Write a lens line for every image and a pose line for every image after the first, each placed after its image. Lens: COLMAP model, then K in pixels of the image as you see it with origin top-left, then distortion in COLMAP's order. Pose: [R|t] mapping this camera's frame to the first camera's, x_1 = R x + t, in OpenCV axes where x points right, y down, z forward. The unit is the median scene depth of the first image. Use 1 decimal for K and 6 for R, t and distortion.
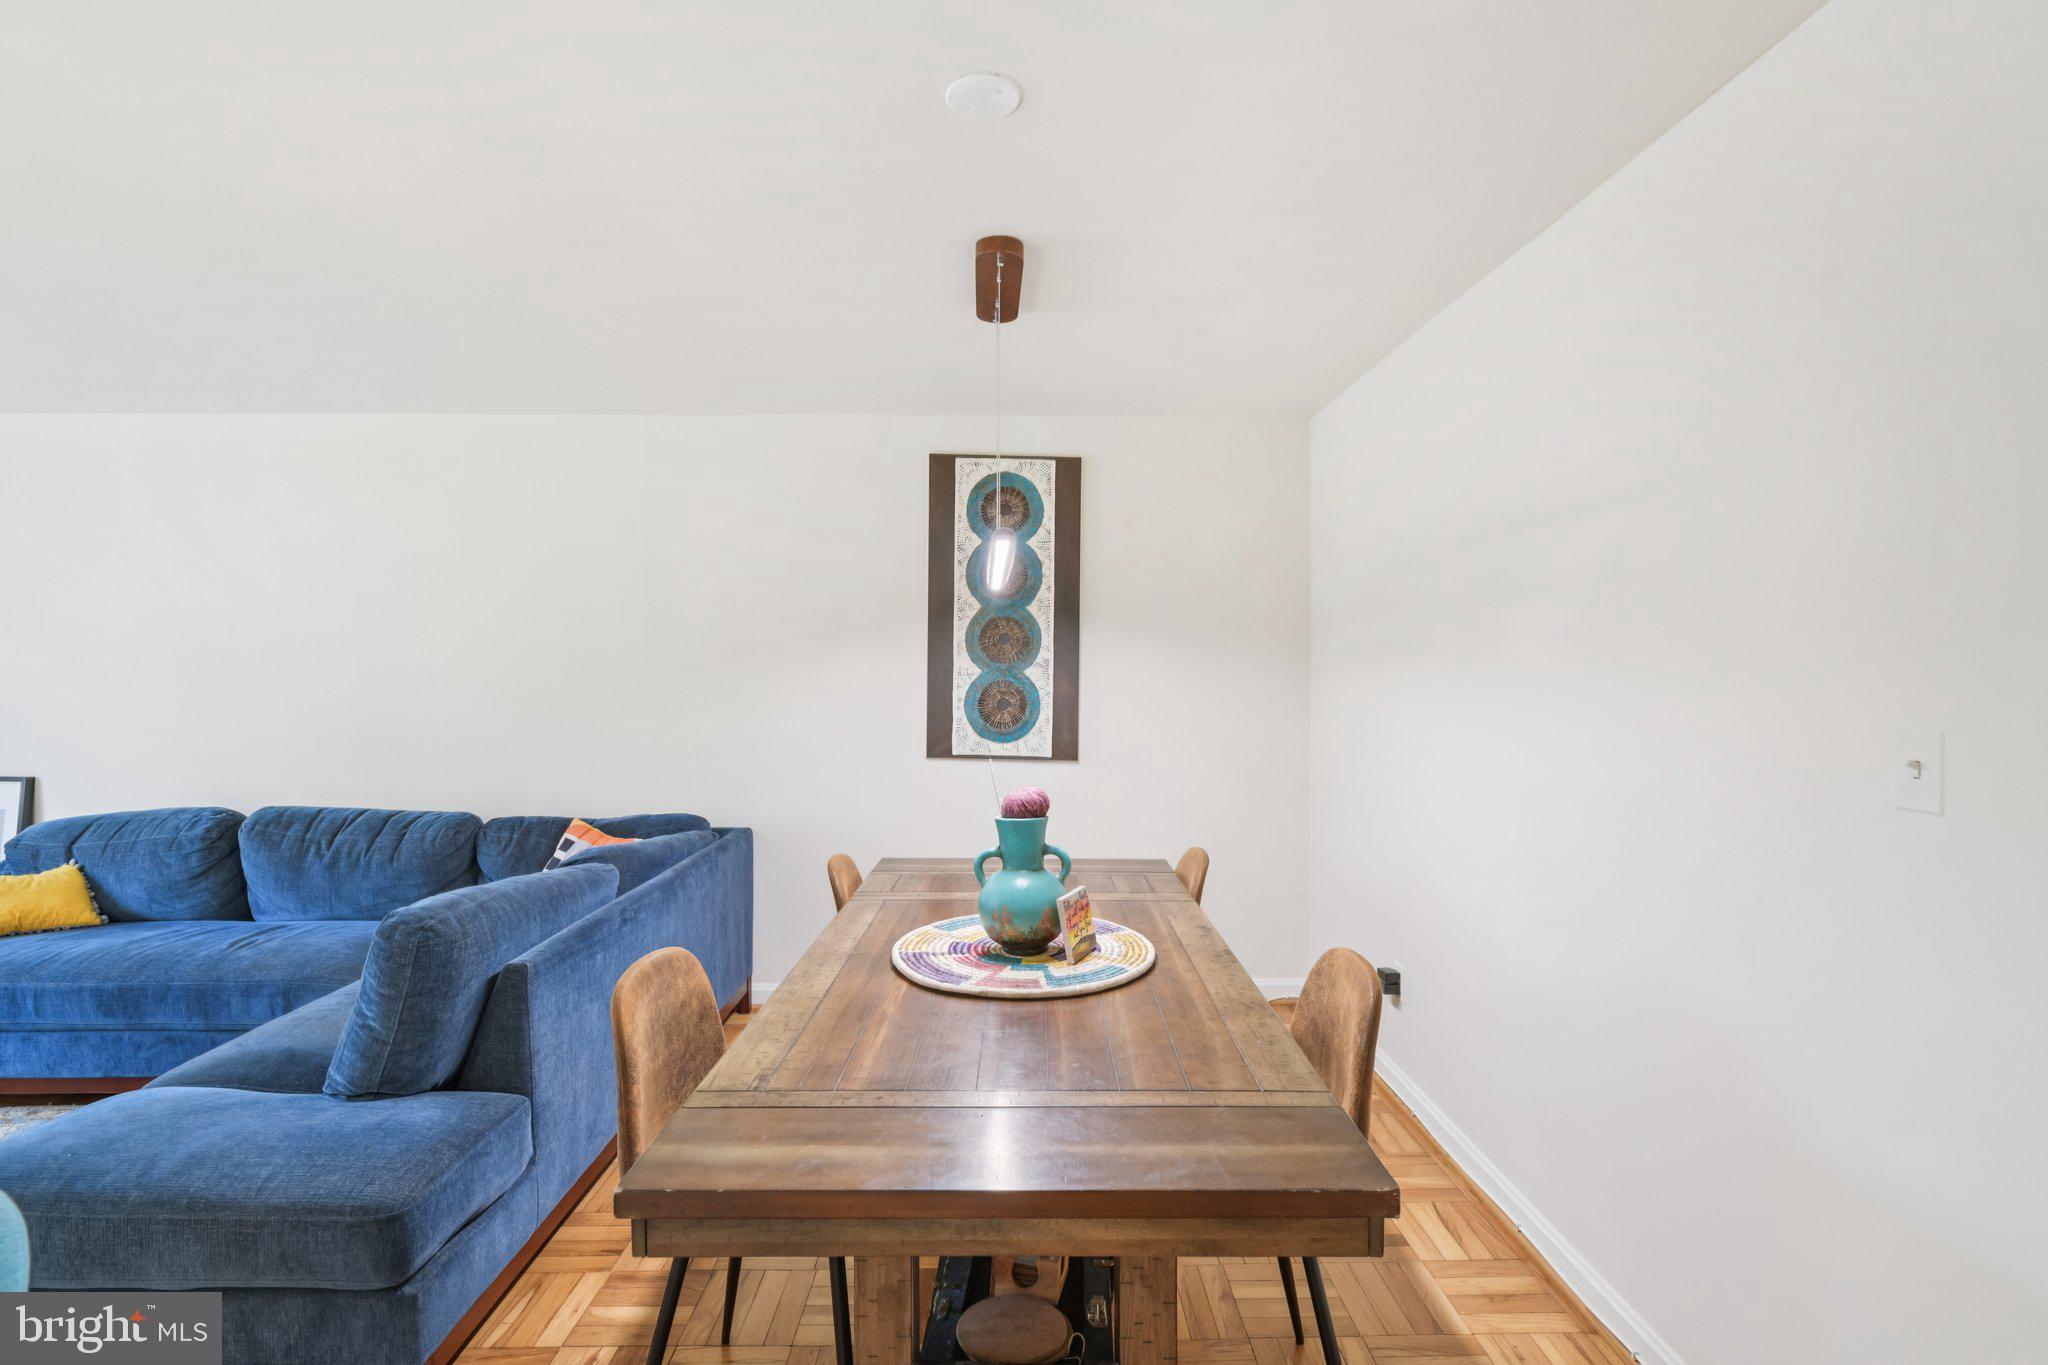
lens RADIAL K [[904.0, 0, 1024.8], [0, 904.0, 673.0], [0, 0, 1]] dist [-0.005637, -0.000492]
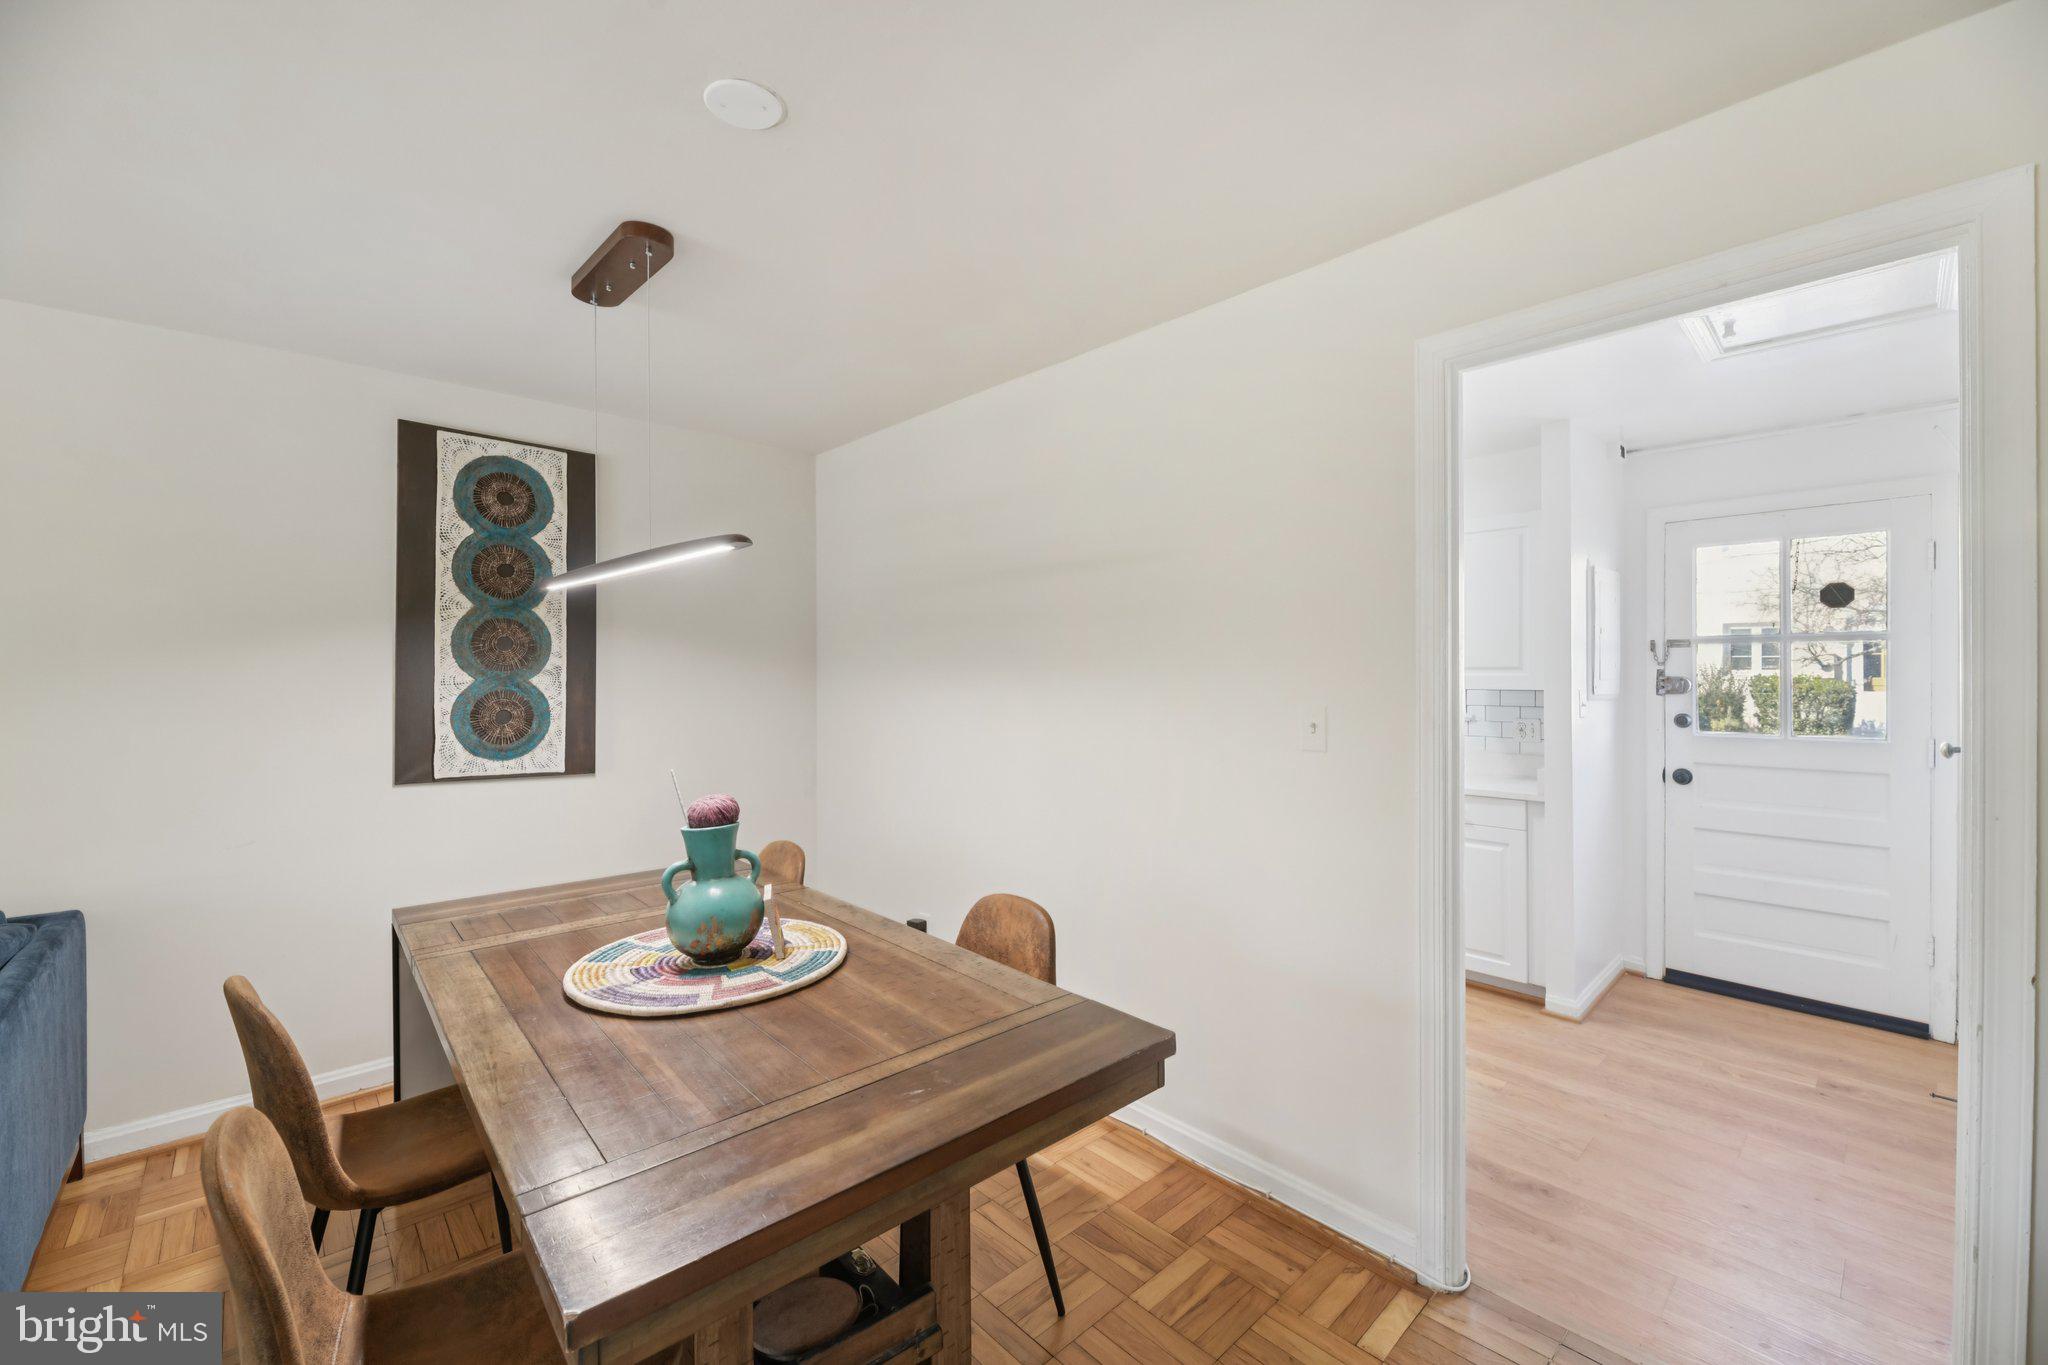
lens RADIAL K [[823.2, 0, 1035.1], [0, 823.2, 675.2], [0, 0, 1]] dist [-0.005725, -0.002578]
pose [[0.739759, -0.004600, 0.672856, -0.180877], [0.008521, 0.999960, -0.002533, 0.000187], [-0.672818, 0.007608, 0.739769, 0.049158]]
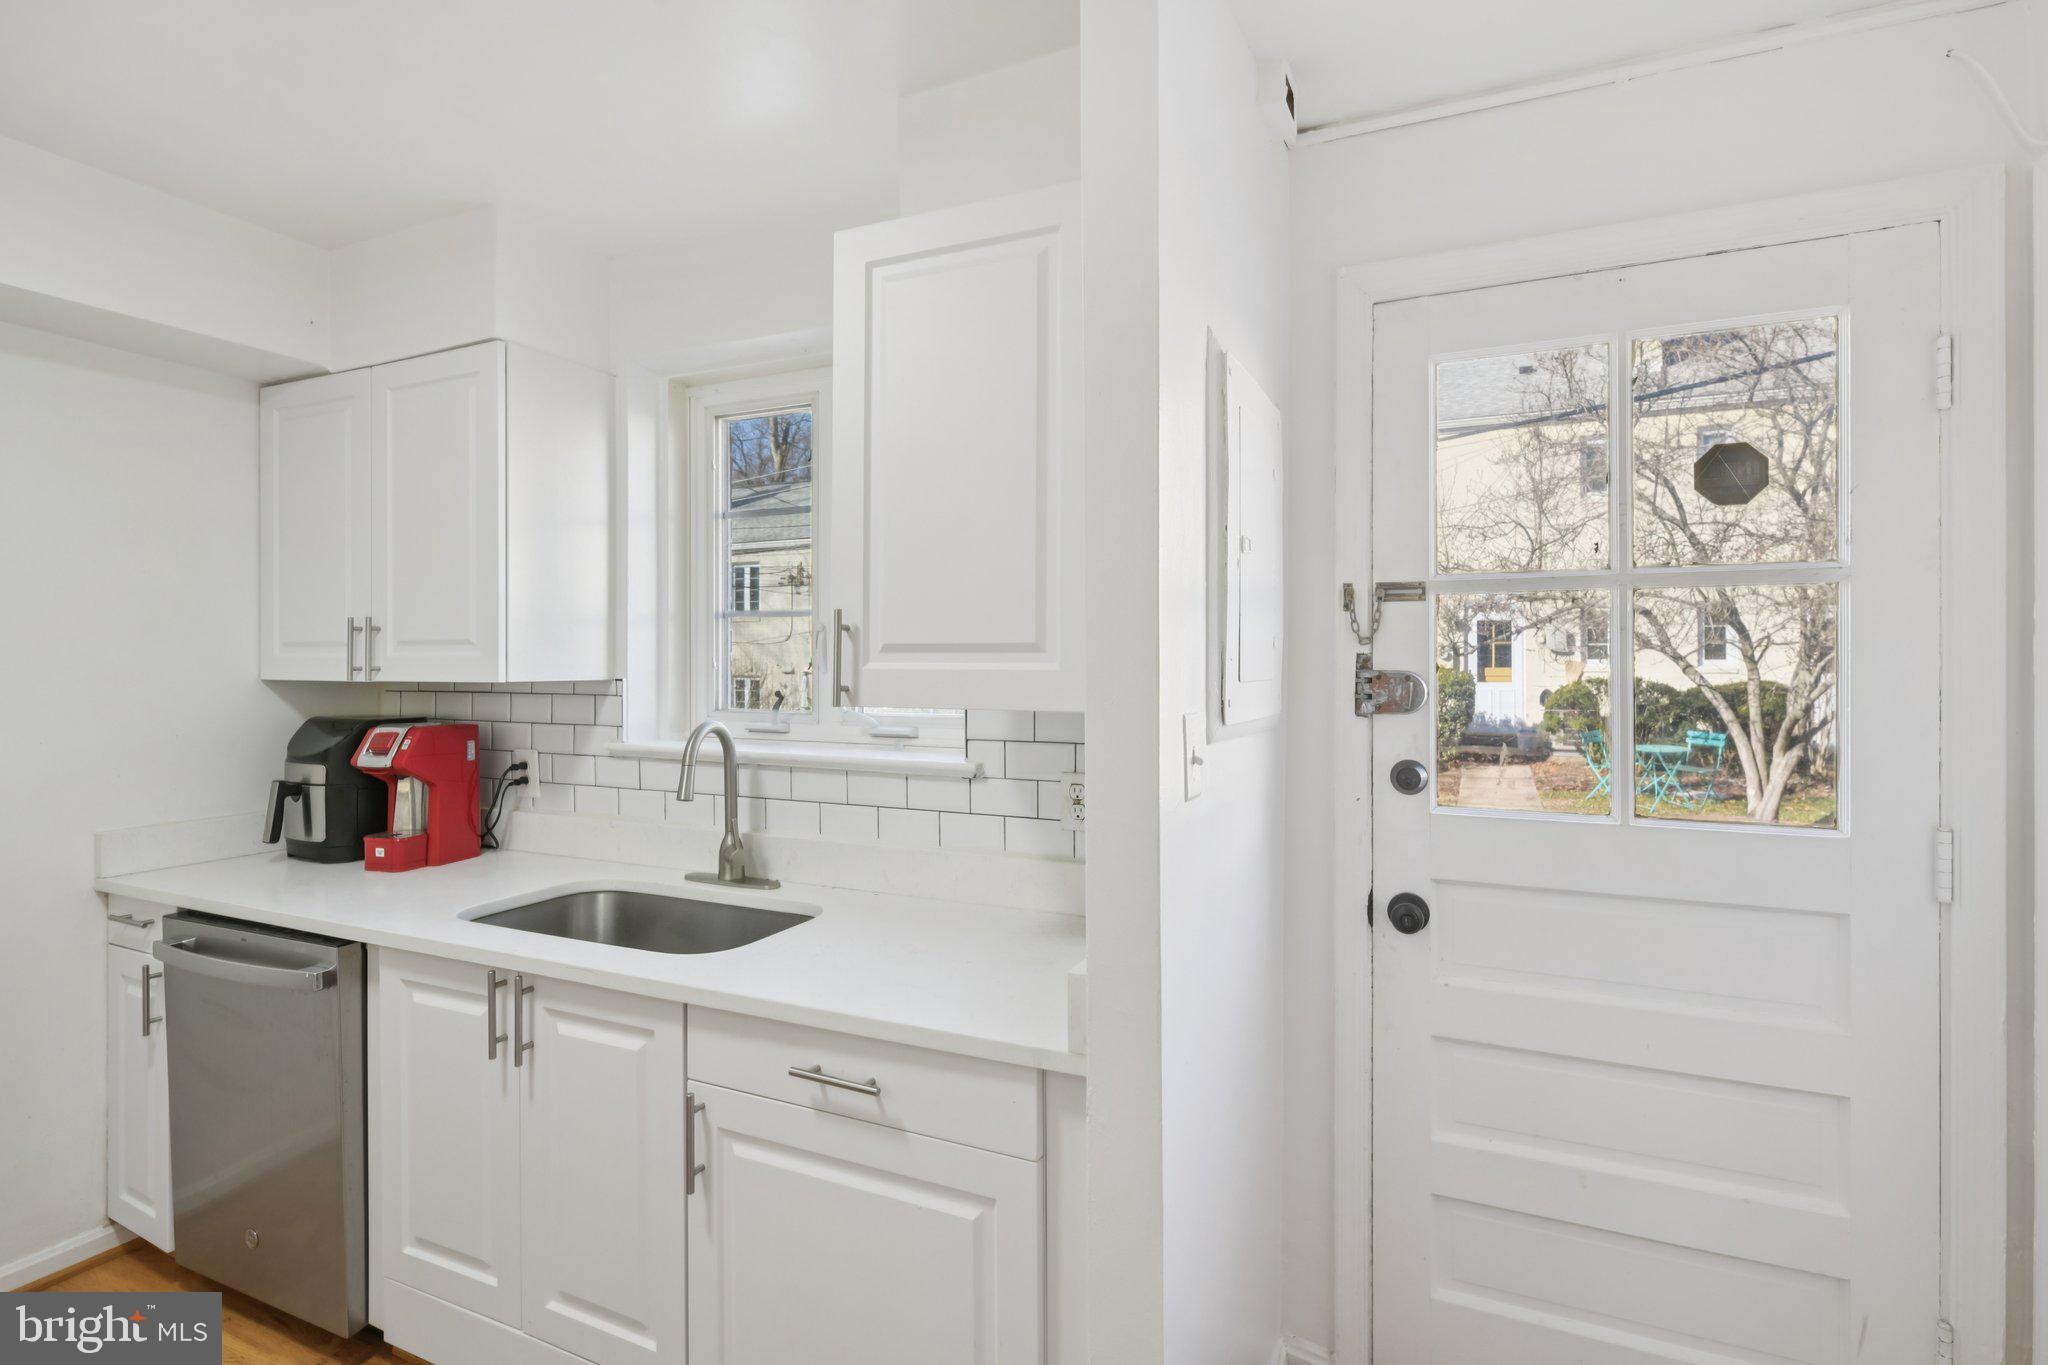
lens RADIAL K [[978.7, 0, 1030.1], [0, 978.7, 661.0], [0, 0, 1]] dist [-0.000425, -0.001721]
pose [[0.432211, -0.000421, 0.901773, 0.545699], [0.007421, 0.999968, -0.003090, 0.000866], [-0.901742, 0.008028, 0.432200, 0.215893]]
